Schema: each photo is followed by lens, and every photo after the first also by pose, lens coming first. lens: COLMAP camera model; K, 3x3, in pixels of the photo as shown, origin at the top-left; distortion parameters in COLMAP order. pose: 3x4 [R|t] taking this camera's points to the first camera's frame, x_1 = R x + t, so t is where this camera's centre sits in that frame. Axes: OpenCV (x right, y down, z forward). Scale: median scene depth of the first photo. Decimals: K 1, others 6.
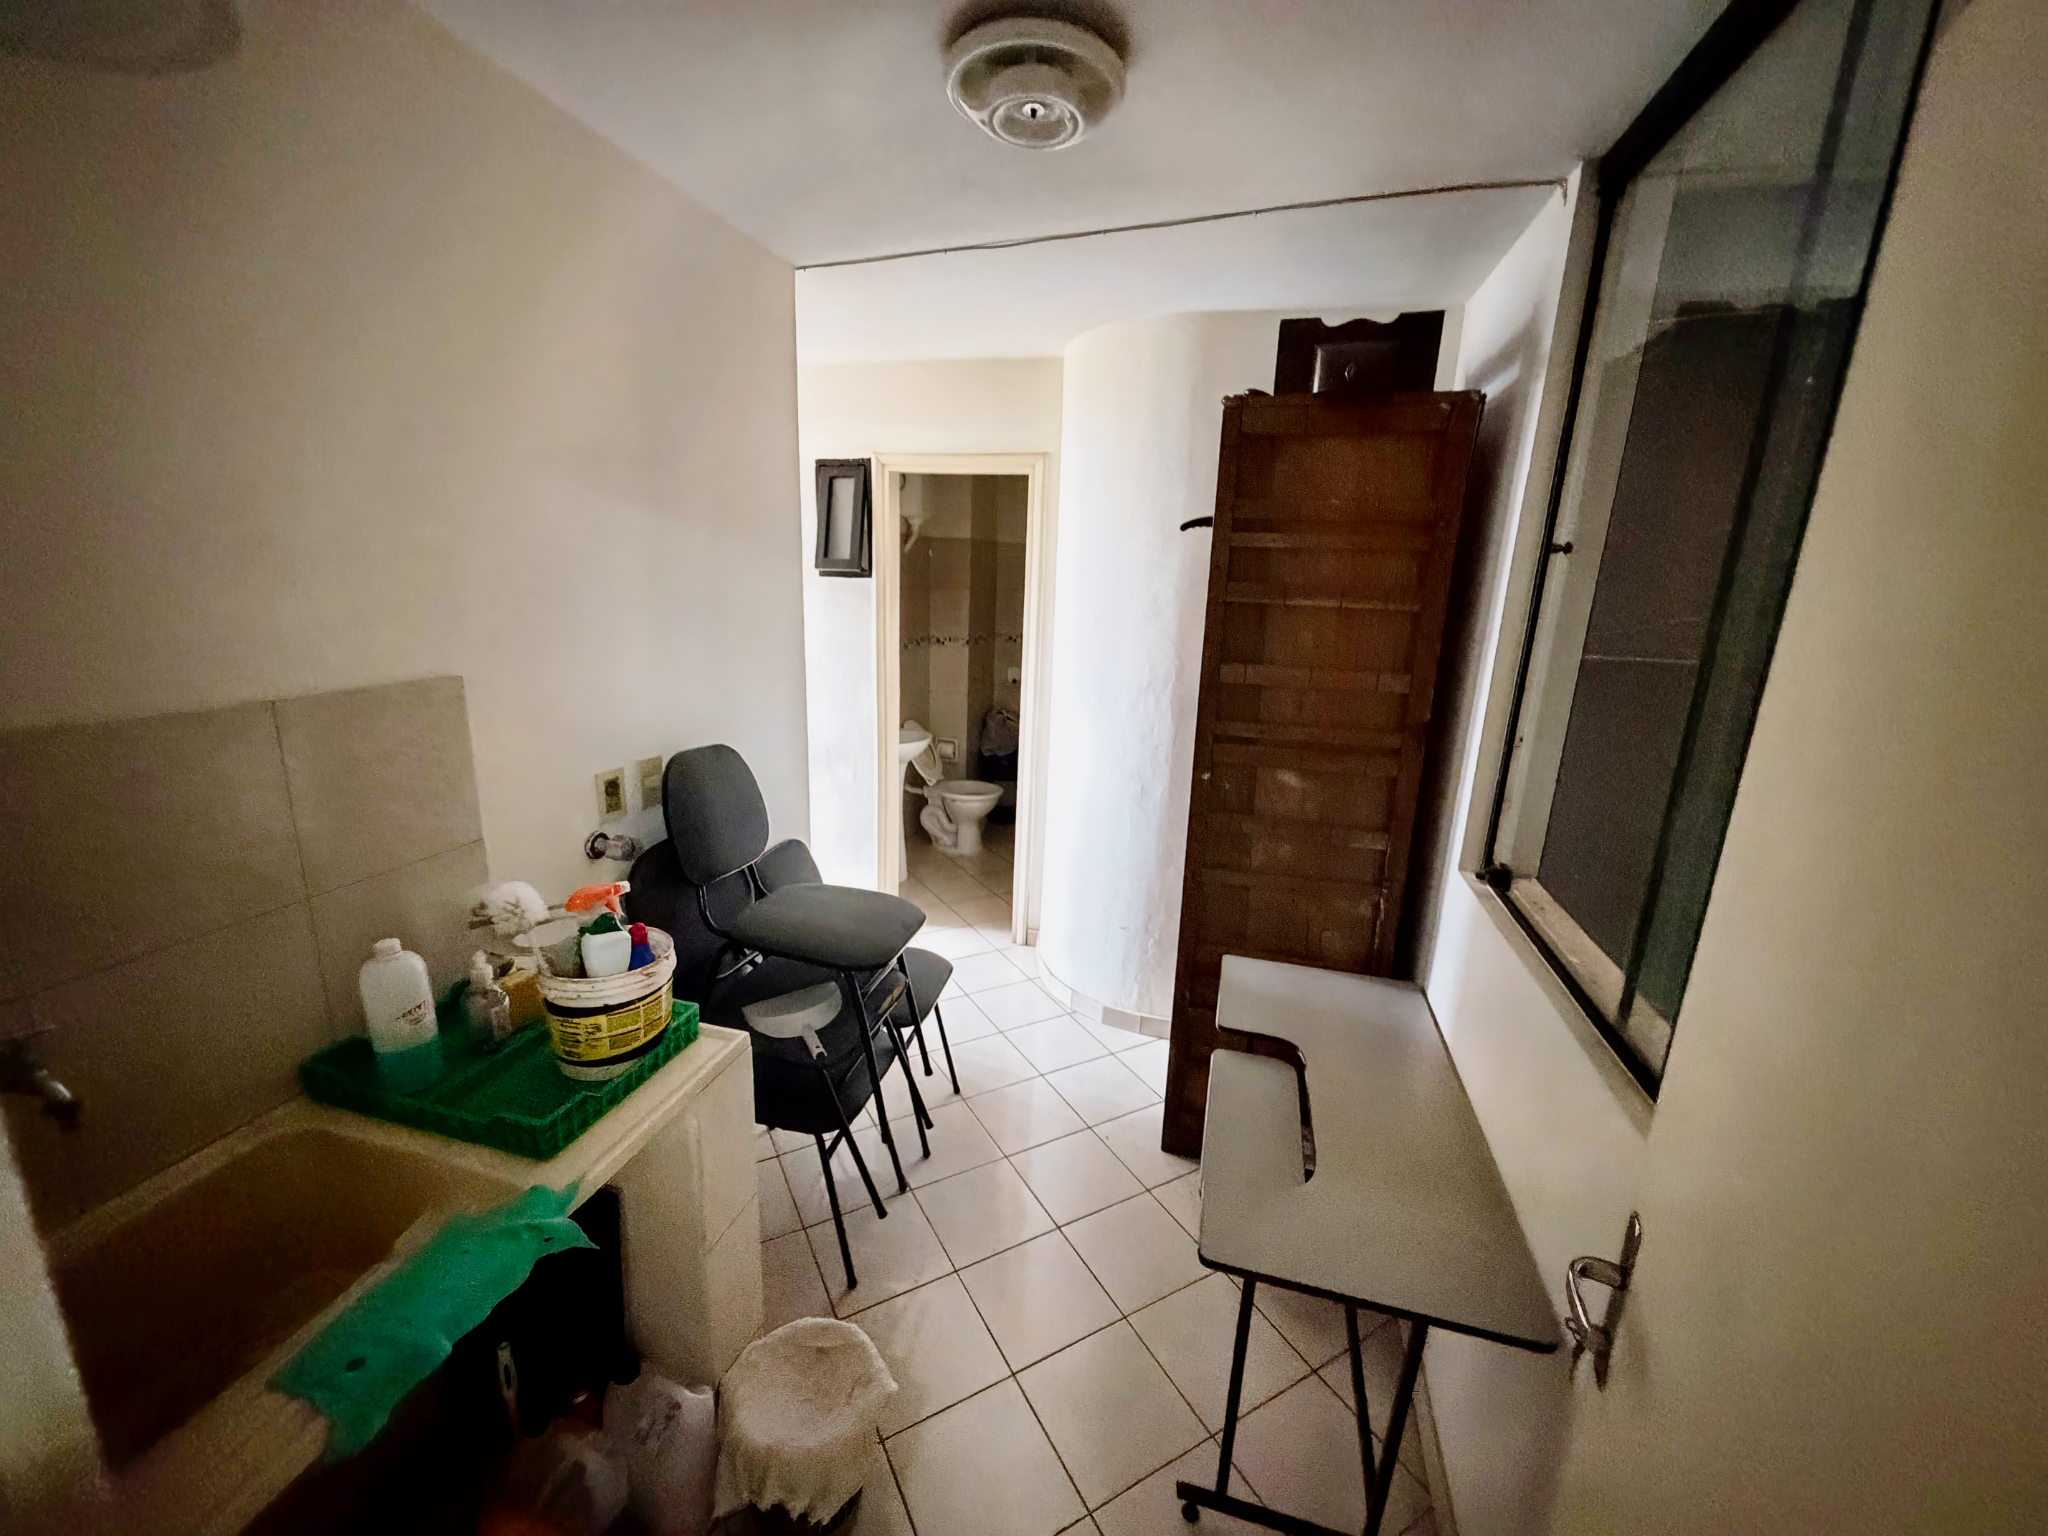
lens RADIAL K [[819.8, 0, 1021.3], [0, 819.8, 773.6], [0, 0, 1]] dist [0.000698, 0.000044]
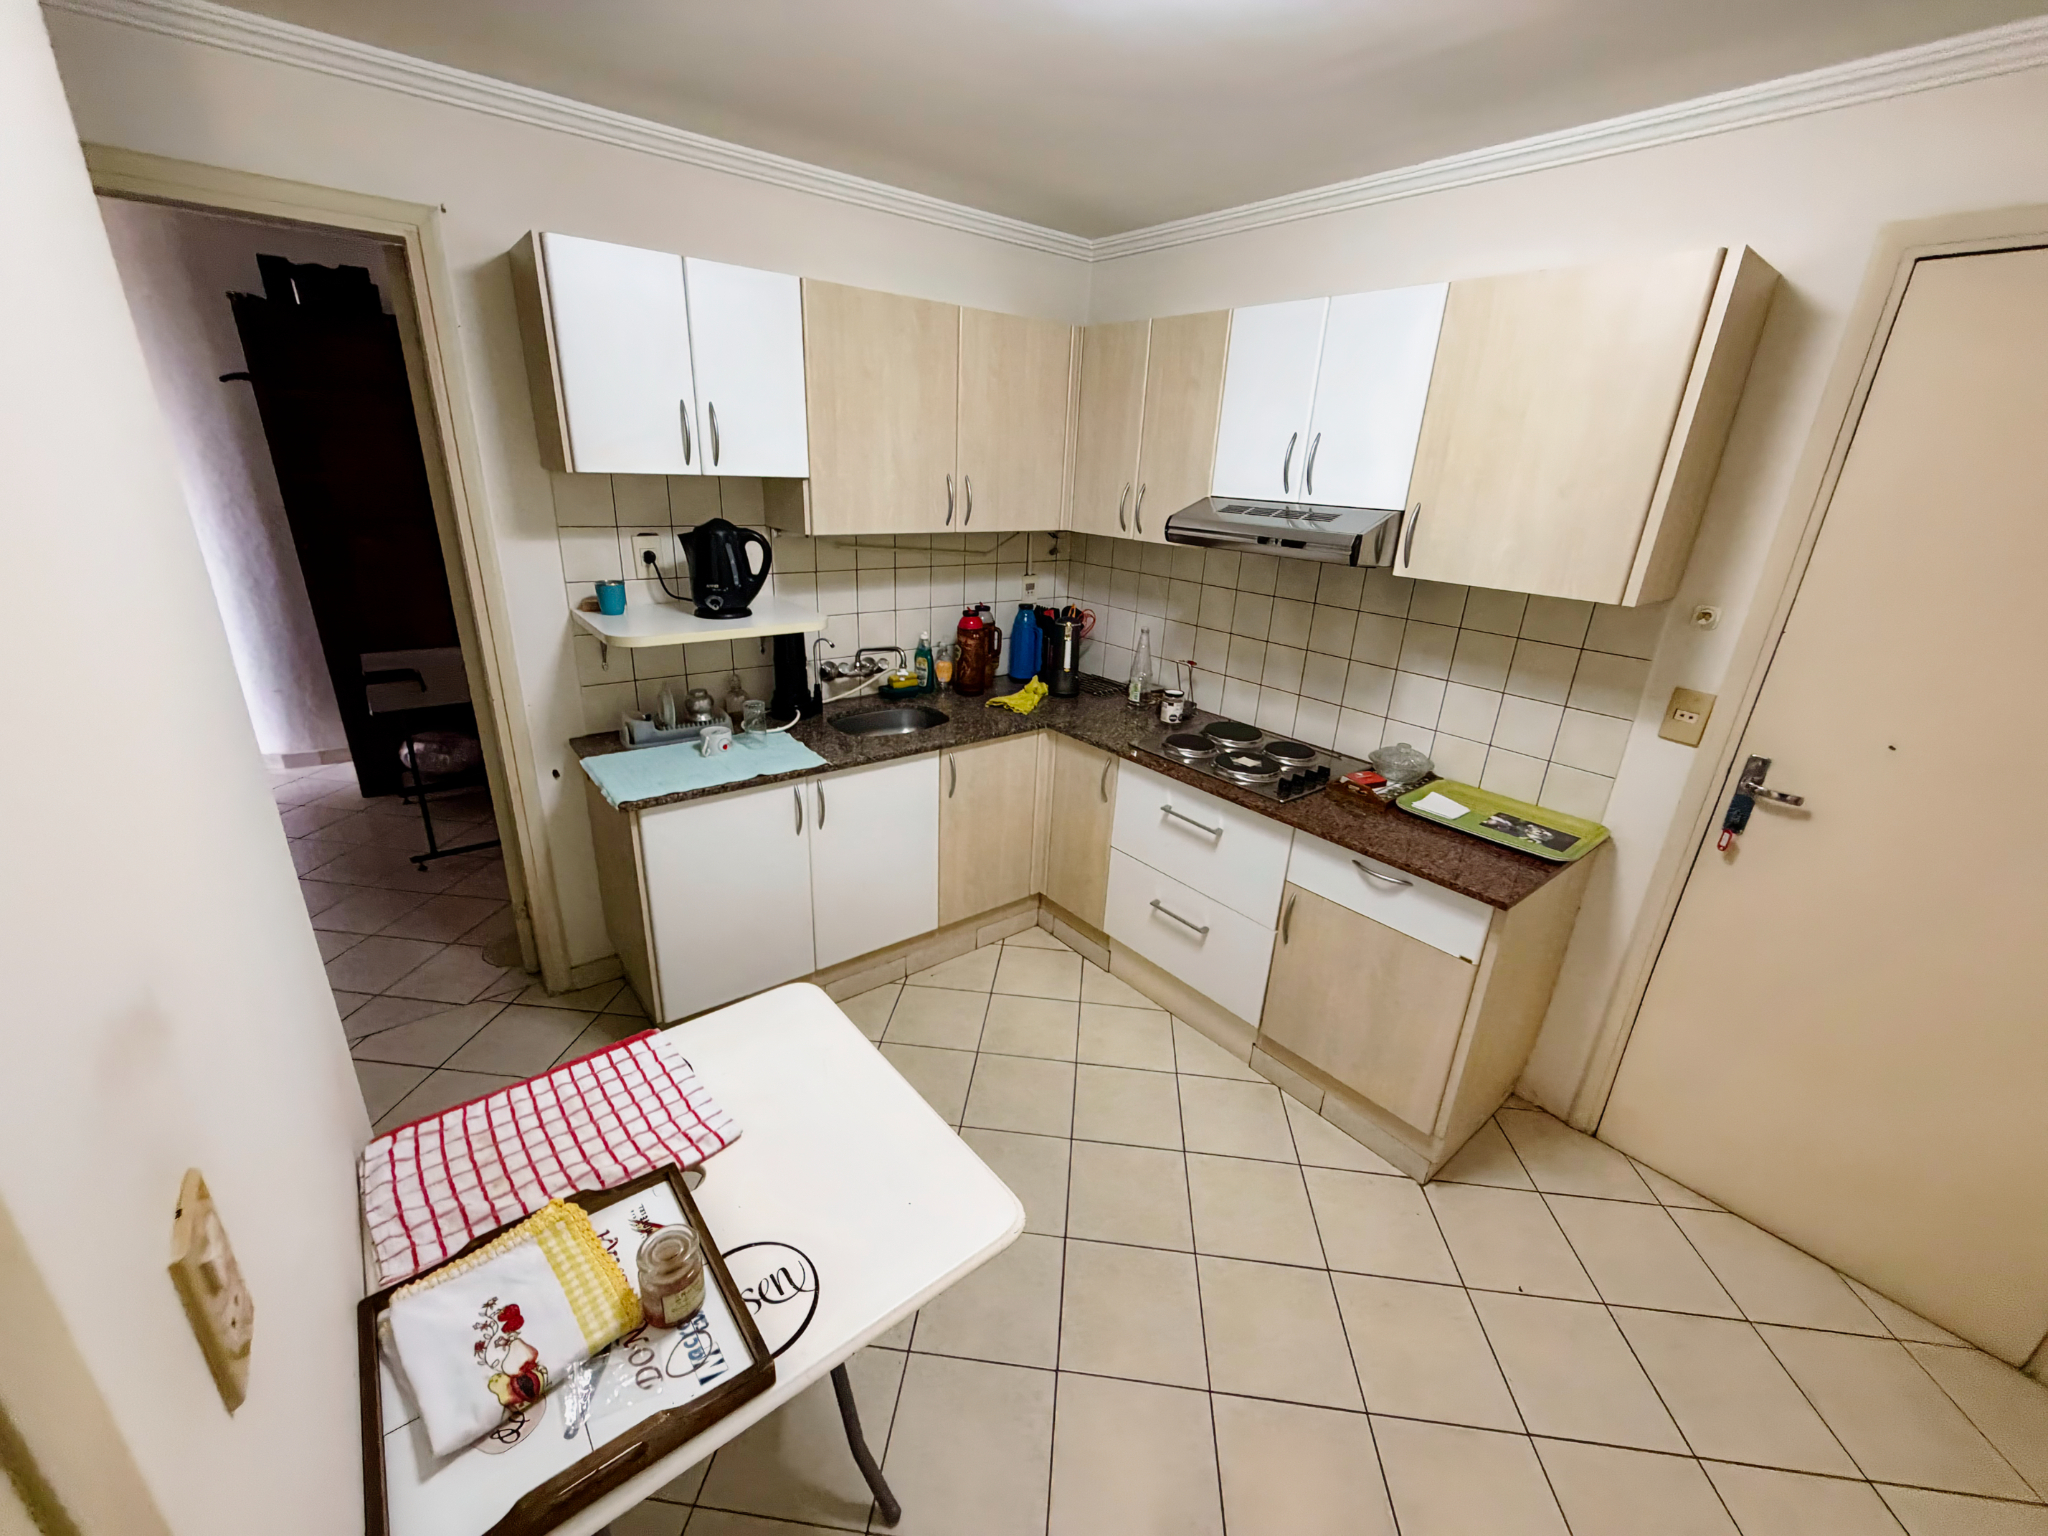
lens RADIAL K [[819.8, 0, 1021.3], [0, 819.8, 773.6], [0, 0, 1]] dist [0.000698, 0.000044]
pose [[0.588230, -0.295298, 0.752851, -0.192673], [0.170906, 0.955314, 0.241177, 0.186103], [-0.790428, -0.013200, 0.612413, -0.722618]]
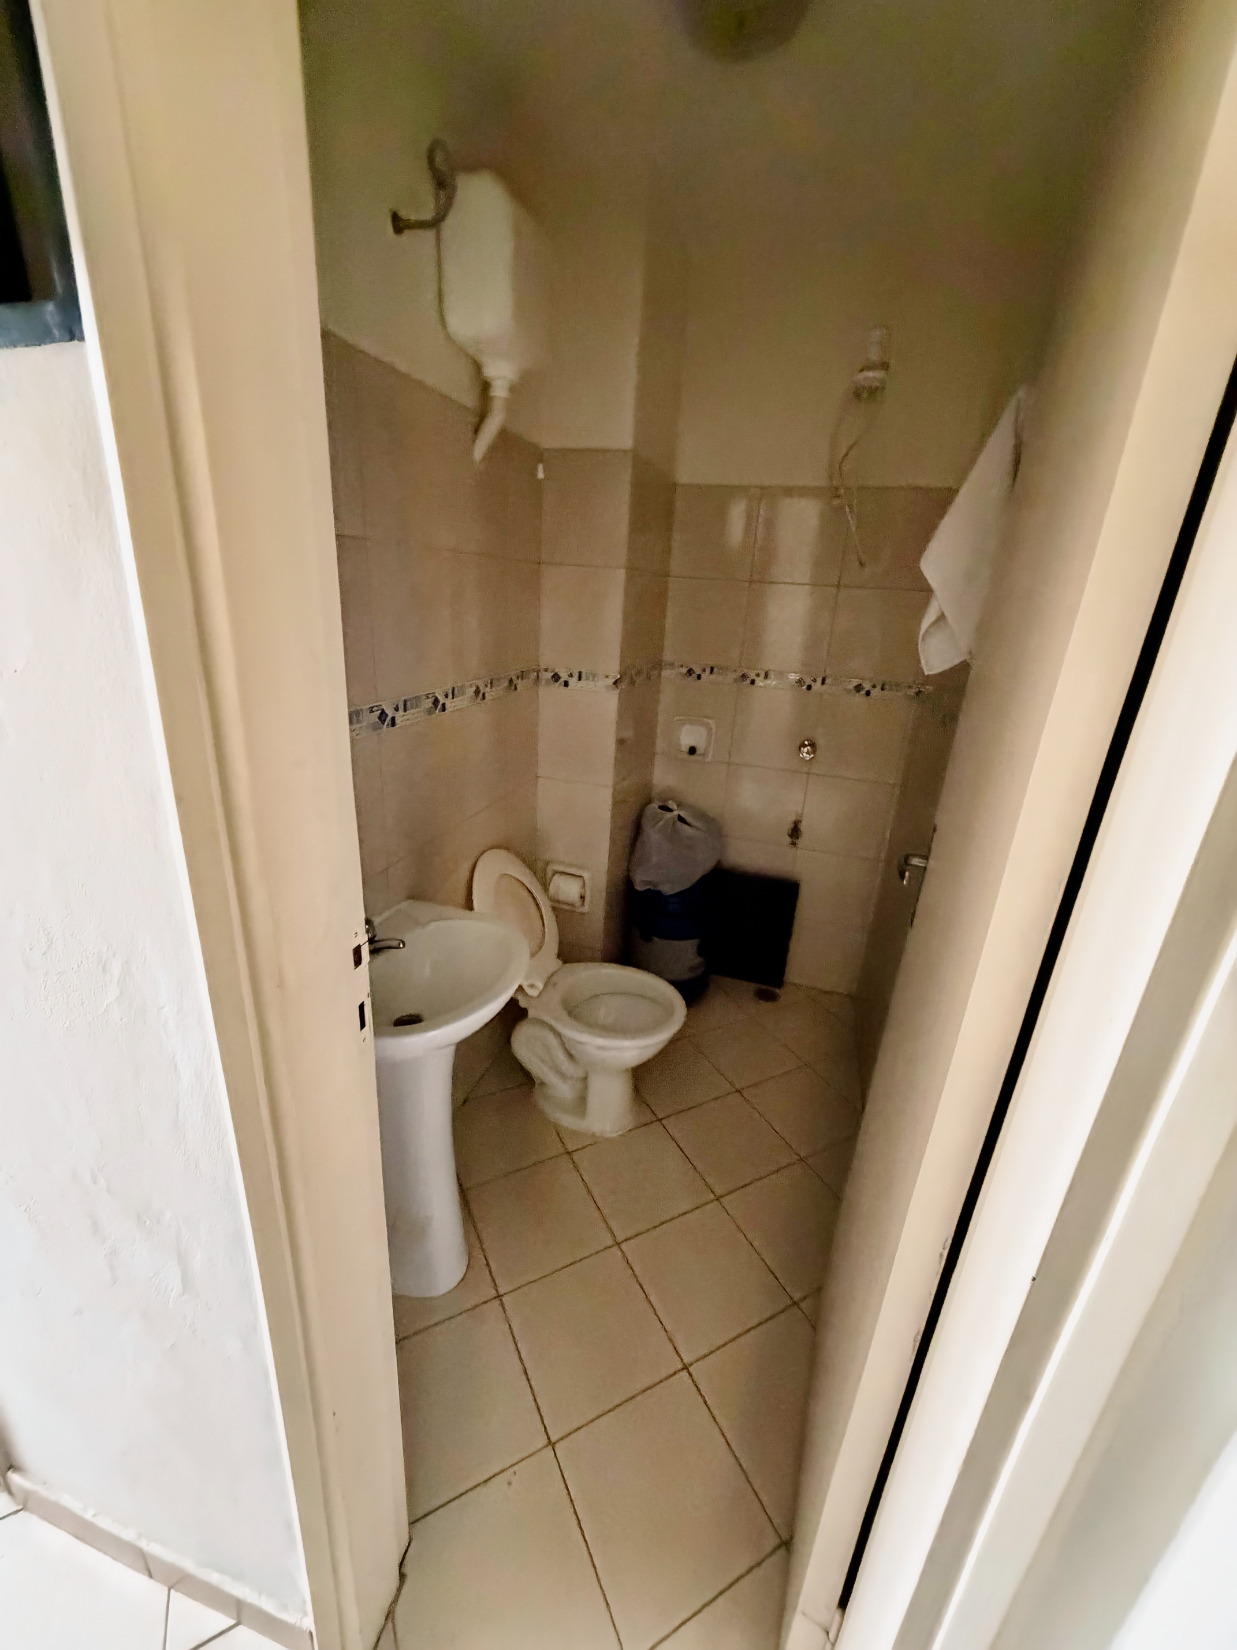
lens RADIAL K [[660.5, 0, 615.0], [0, 660.5, 827.5], [0, 0, 1]] dist [0.000698, 0.000044]
pose [[0.999020, 0.032322, -0.030250, -0.078478], [-0.029405, 0.995292, 0.092353, -0.168763], [0.033092, -0.091373, 0.995267, 0.919287]]
